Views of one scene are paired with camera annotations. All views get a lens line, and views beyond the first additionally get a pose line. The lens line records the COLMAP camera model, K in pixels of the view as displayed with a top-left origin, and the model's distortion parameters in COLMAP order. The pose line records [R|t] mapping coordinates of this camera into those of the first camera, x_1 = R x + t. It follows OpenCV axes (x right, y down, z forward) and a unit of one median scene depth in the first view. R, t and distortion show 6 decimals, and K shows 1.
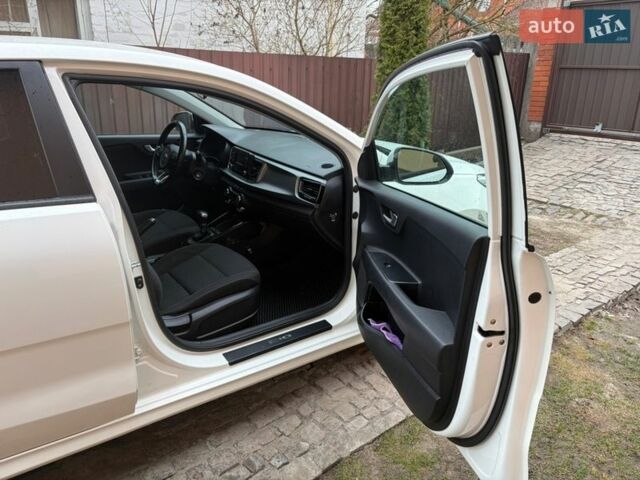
lens RADIAL K [[490.6, 0, 321.5], [0, 490.6, 233.5], [0, 0, 1]] dist [0.029405, -0.037546]
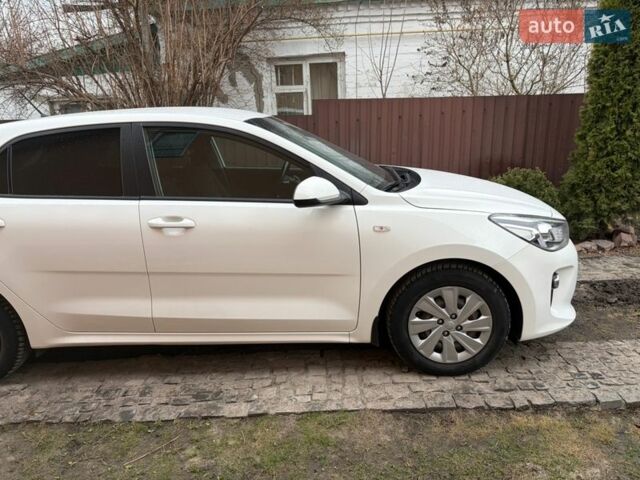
lens RADIAL K [[490.6, 0, 317.3], [0, 490.6, 240.9], [0, 0, 1]] dist [0.029405, -0.037546]
pose [[0.783867, 0.116609, -0.609881, 0.321758], [-0.158496, 0.987246, -0.014949, 0.005992], [0.600360, 0.108382, 0.792352, 0.009484]]
